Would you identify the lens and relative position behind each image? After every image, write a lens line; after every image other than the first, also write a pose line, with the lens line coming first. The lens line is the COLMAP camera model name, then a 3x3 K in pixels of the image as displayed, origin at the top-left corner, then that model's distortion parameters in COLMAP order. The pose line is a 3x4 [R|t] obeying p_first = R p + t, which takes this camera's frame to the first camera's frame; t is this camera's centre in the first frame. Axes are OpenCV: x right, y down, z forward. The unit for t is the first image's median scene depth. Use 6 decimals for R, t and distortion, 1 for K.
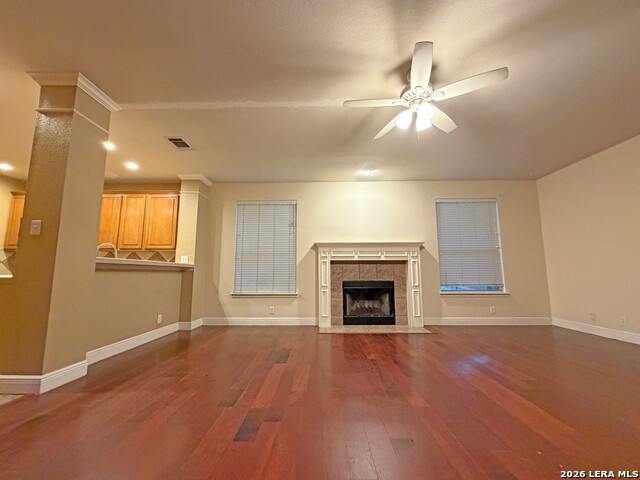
lens RADIAL K [[255.9, 0, 318.0], [0, 255.9, 240.7], [0, 0, 1]] dist [-0.004444, 0.000371]
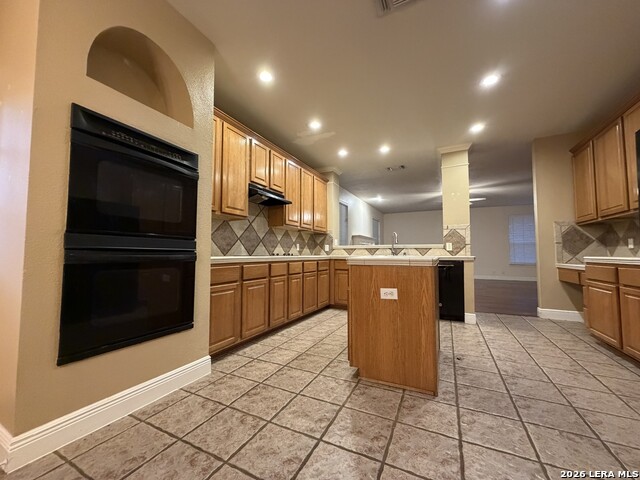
lens RADIAL K [[255.9, 0, 308.3], [0, 255.9, 242.1], [0, 0, 1]] dist [-0.004444, 0.000371]
pose [[0.449300, 0.038954, 0.892531, -1.561142], [-0.113585, 0.993432, 0.013821, 0.065486], [-0.886131, -0.107588, 0.450774, 0.562310]]
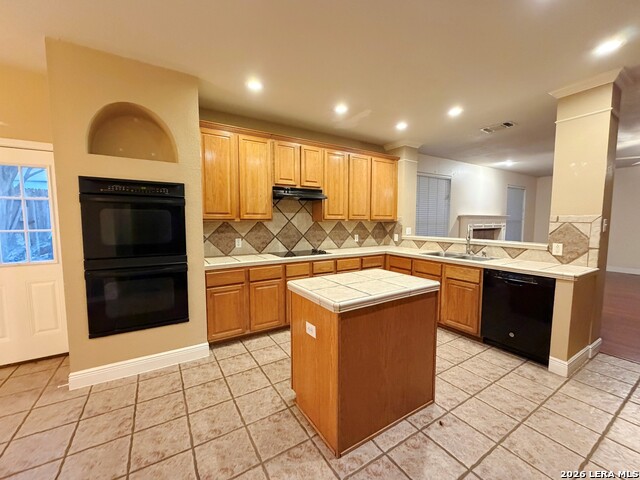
lens RADIAL K [[255.9, 0, 302.3], [0, 255.9, 243.7], [0, 0, 1]] dist [-0.004444, 0.000371]
pose [[0.850414, -0.049419, 0.523788, -1.350435], [-0.059022, 0.980333, 0.188320, -0.041272], [-0.522793, -0.191065, 0.830772, 0.366324]]
